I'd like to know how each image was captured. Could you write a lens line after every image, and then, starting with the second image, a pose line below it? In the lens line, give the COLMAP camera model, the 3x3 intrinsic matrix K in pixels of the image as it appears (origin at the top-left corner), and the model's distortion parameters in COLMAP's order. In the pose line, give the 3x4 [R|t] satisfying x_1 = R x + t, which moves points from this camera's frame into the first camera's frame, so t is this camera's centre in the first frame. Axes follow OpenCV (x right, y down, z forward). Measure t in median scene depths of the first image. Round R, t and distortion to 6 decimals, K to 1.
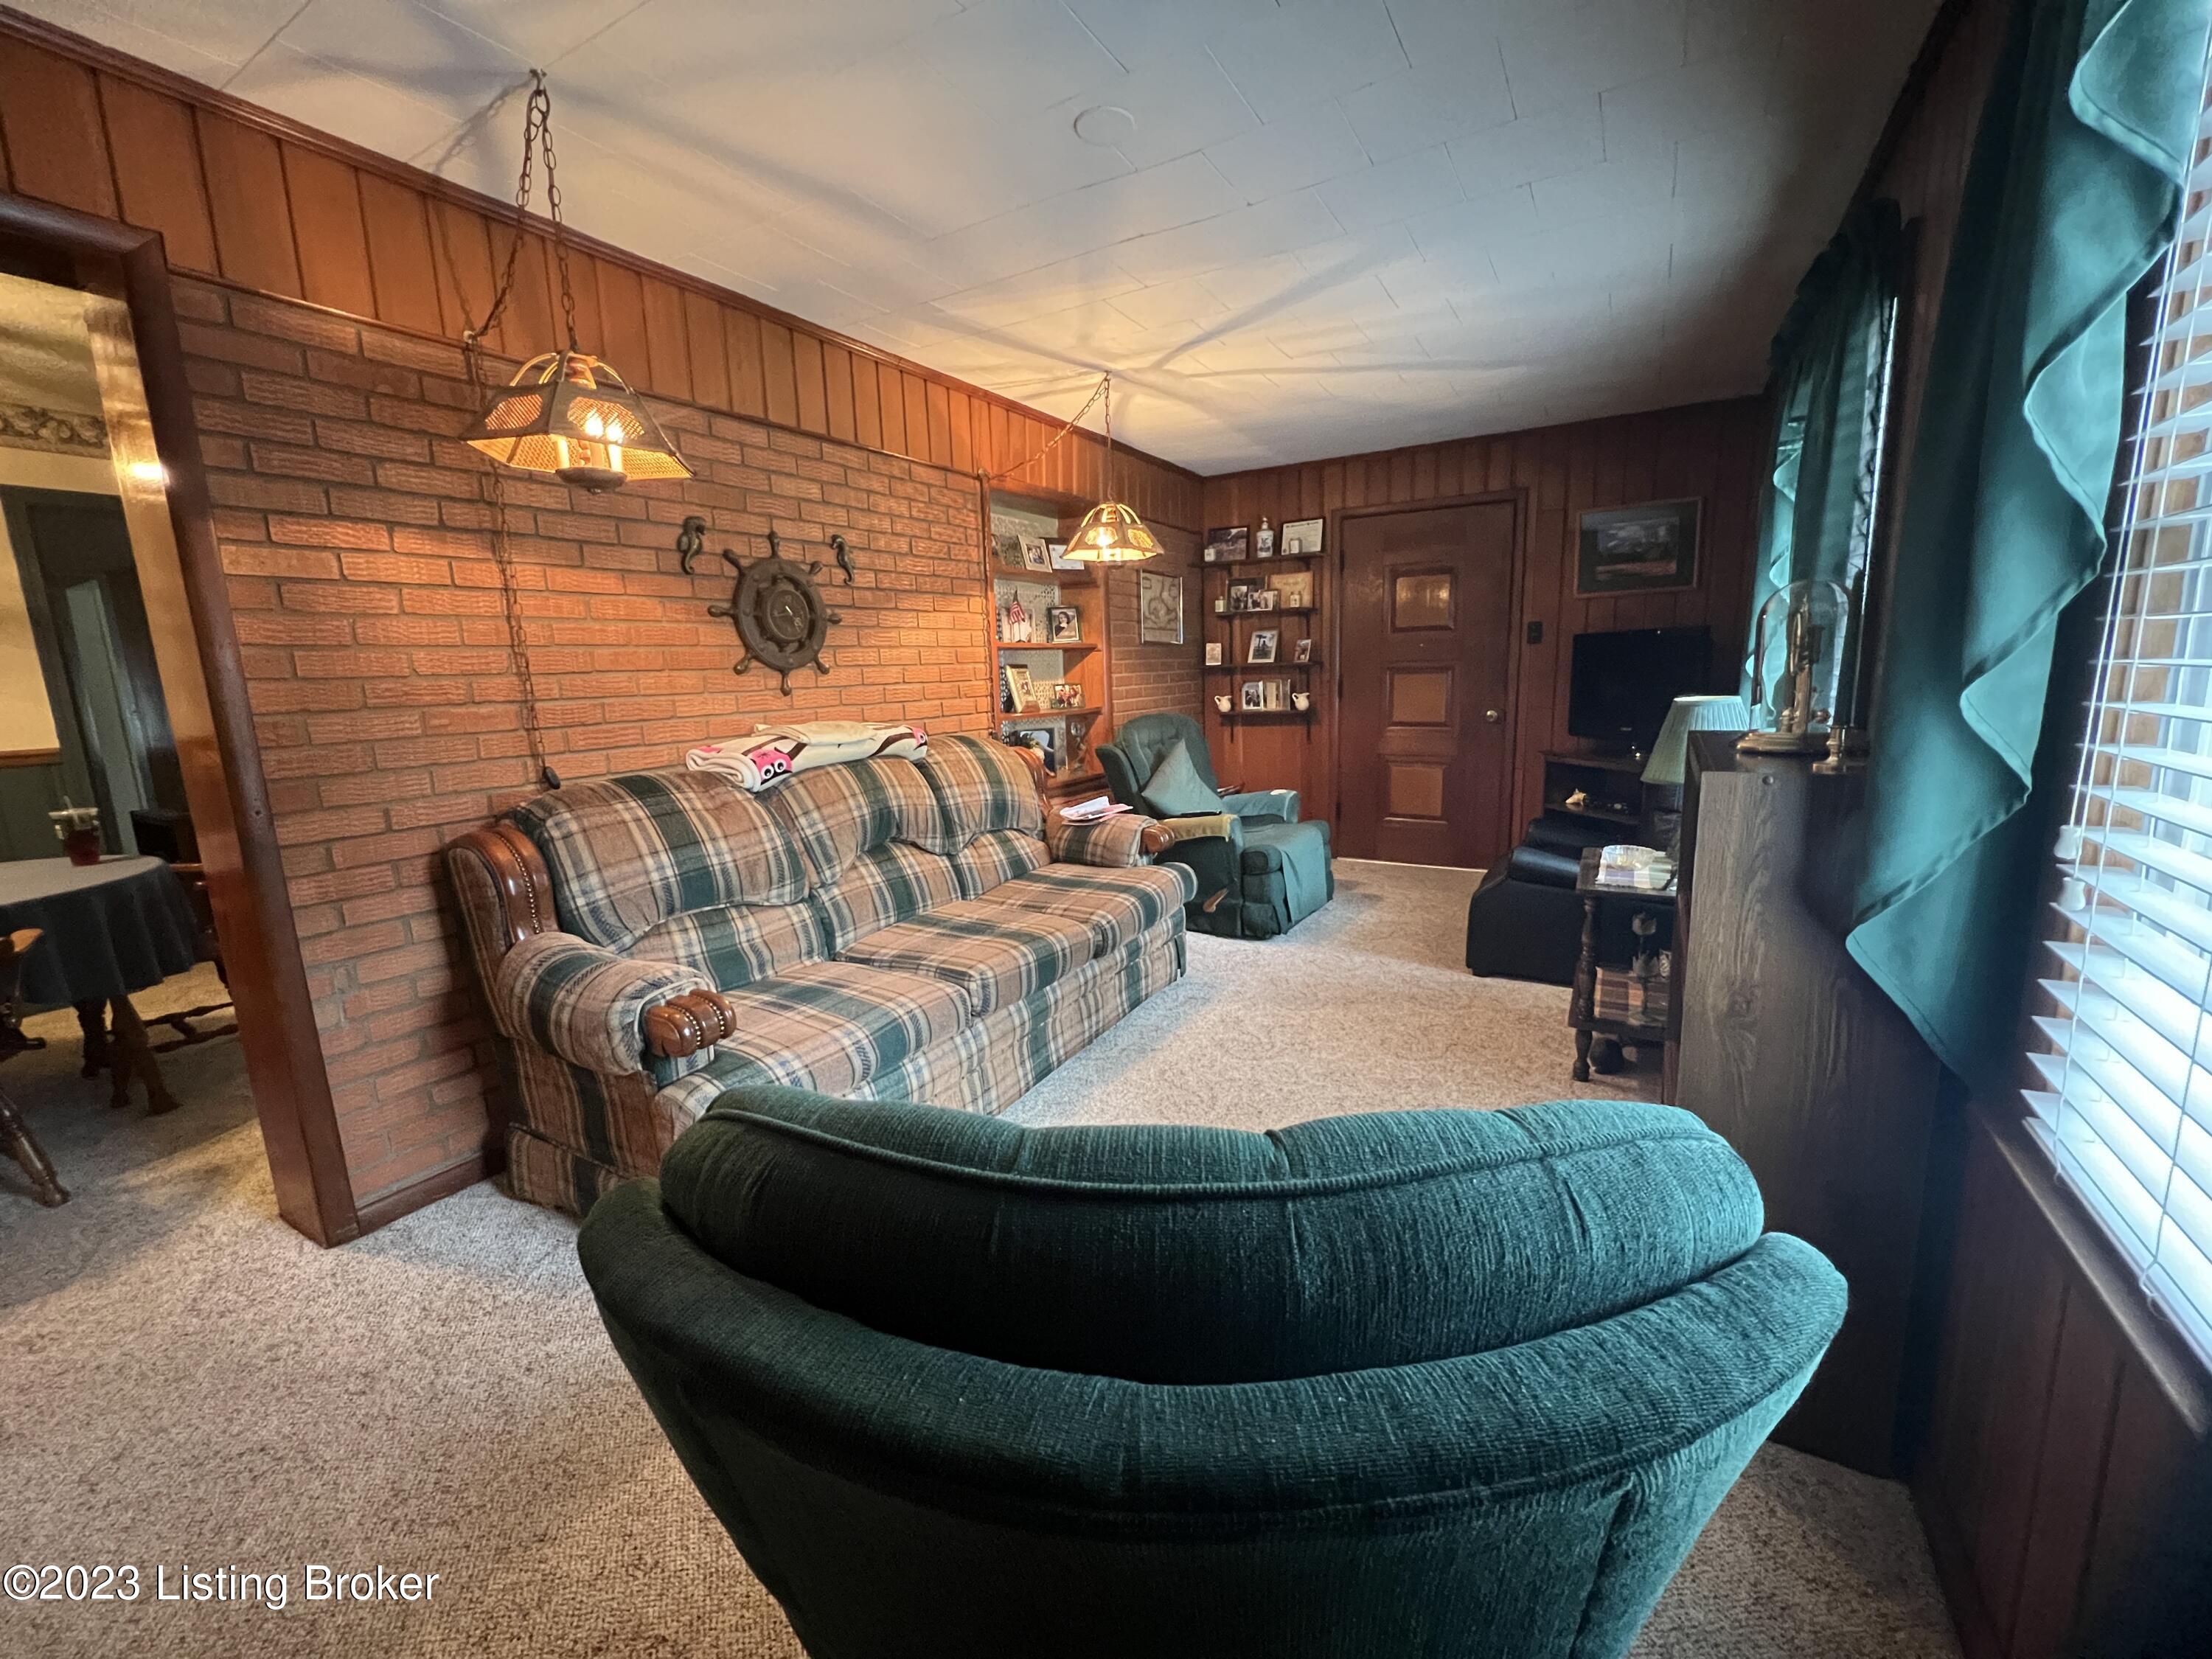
lens RADIAL K [[901.2, 0, 1106.1], [0, 901.2, 830.5], [0, 0, 1]] dist [0.000121, 0.000030]
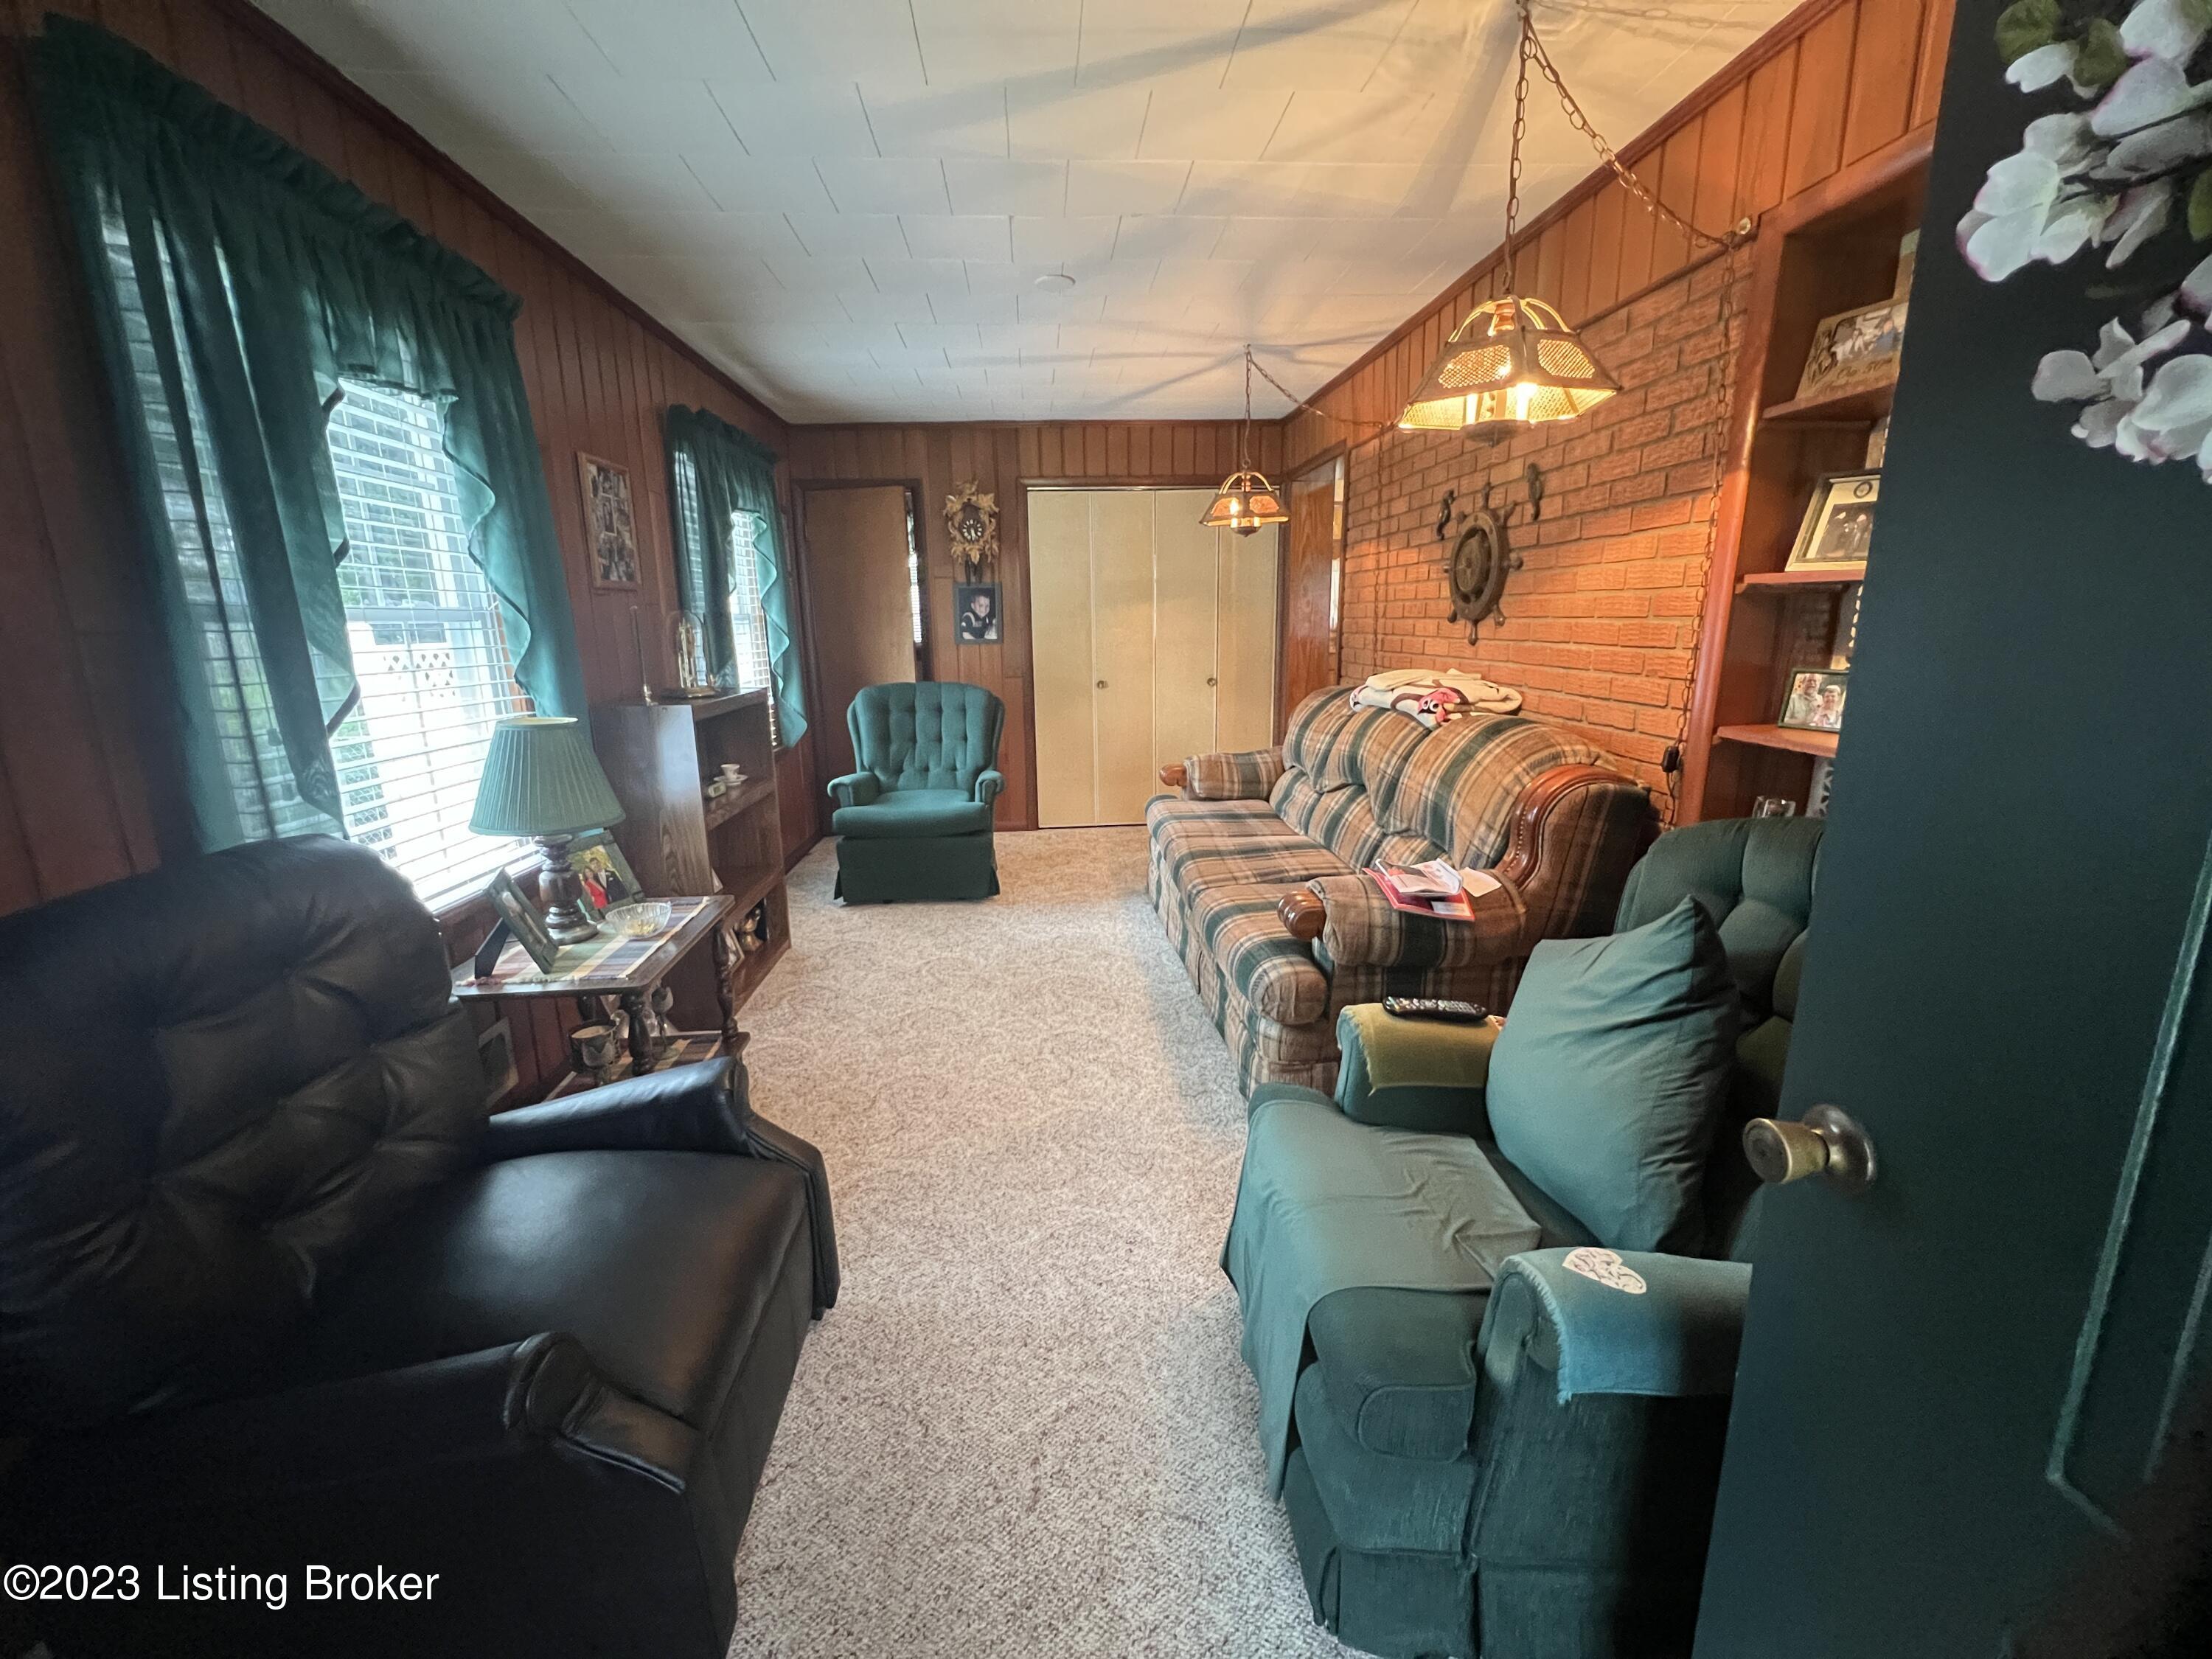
lens RADIAL K [[901.2, 0, 1103.1], [0, 901.2, 824.9], [0, 0, 1]] dist [0.000121, 0.000030]
pose [[-0.821003, 0.175207, -0.543376, 0.562880], [-0.054087, 0.923598, 0.379528, -0.312449], [0.568356, 0.340983, -0.748800, 1.522978]]
